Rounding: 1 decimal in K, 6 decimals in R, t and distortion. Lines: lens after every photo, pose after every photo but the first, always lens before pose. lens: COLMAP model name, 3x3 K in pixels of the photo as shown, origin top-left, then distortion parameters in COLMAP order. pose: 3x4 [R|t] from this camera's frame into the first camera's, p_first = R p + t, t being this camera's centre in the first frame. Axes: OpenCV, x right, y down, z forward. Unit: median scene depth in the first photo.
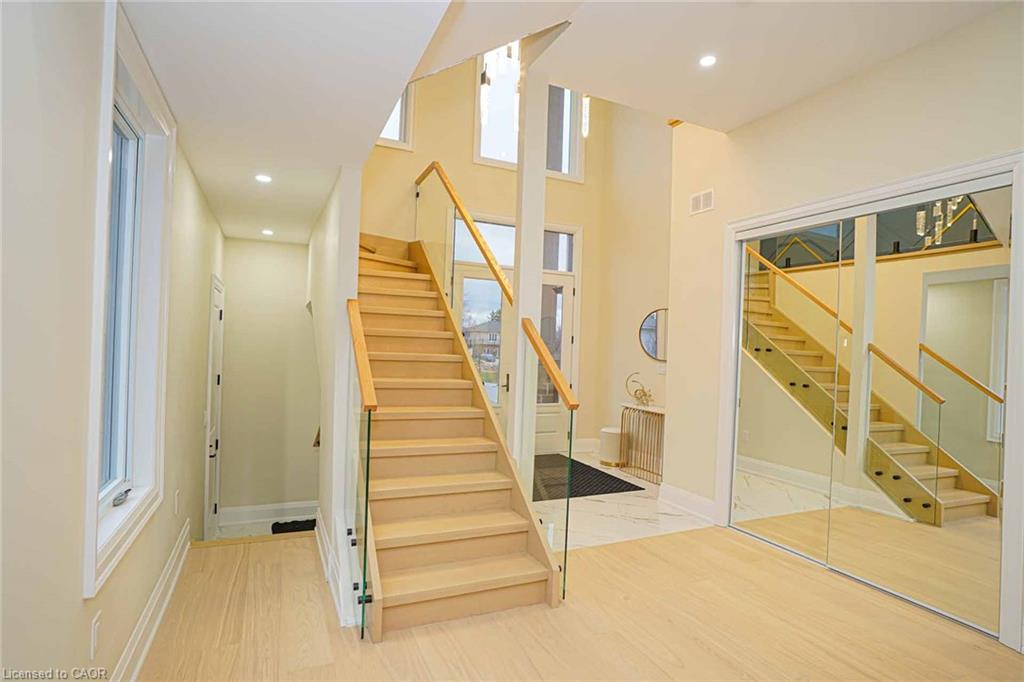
lens RADIAL K [[523.4, 0, 512.4], [0, 523.4, 338.6], [0, 0, 1]] dist [-0.013116, 0.001646]
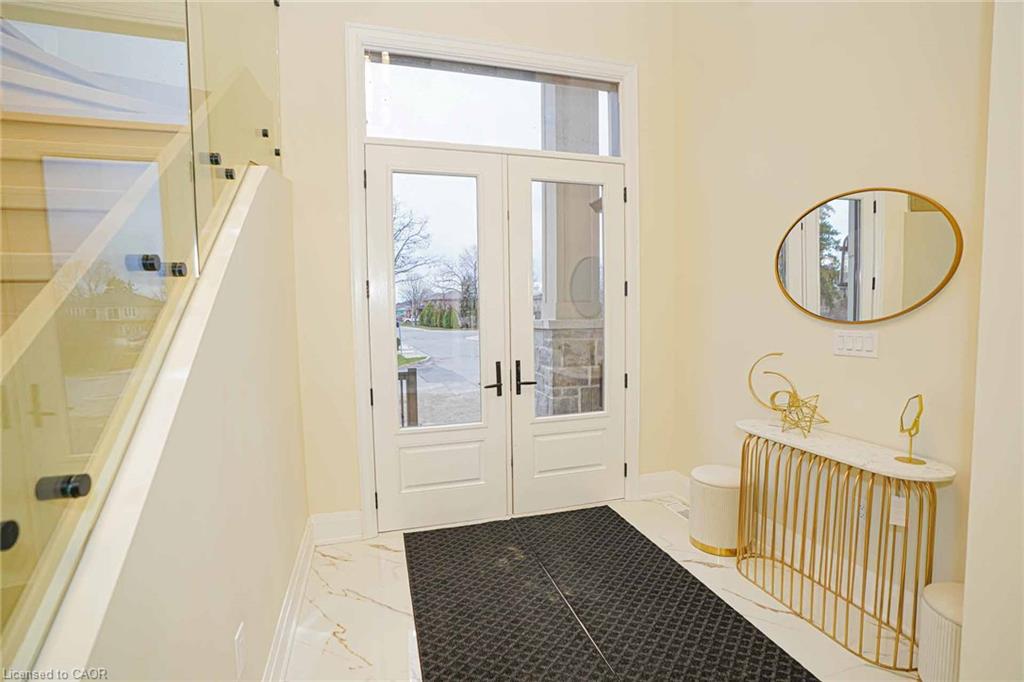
lens RADIAL K [[473.6, 0, 513.6], [0, 473.6, 334.9], [0, 0, 1]] dist [-0.045502, 0.007723]
pose [[0.988643, -0.042467, -0.144156, 0.097735], [0.051199, 0.997037, 0.057411, 0.020374], [0.141291, -0.064139, 0.987888, 0.726818]]
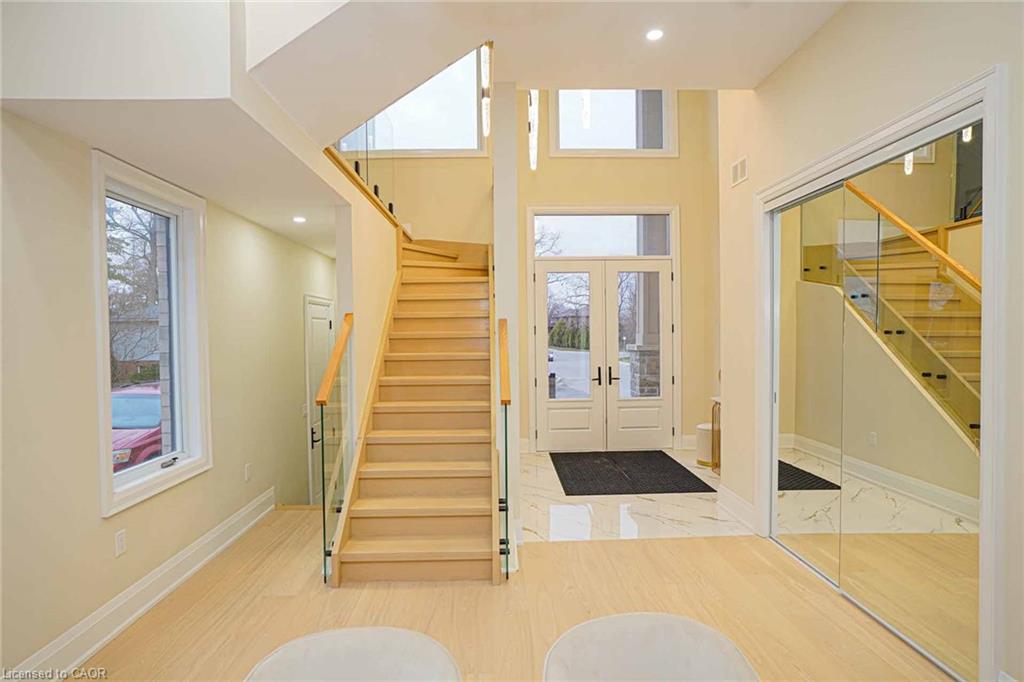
lens RADIAL K [[555.0, 0, 512.2], [0, 555.0, 344.7], [0, 0, 1]] dist [0.003456, 0.000072]
pose [[0.918236, -0.035702, -0.394421, 0.335141], [0.048555, 0.998564, 0.022653, -0.008114], [0.393046, -0.039952, 0.918650, -0.023127]]
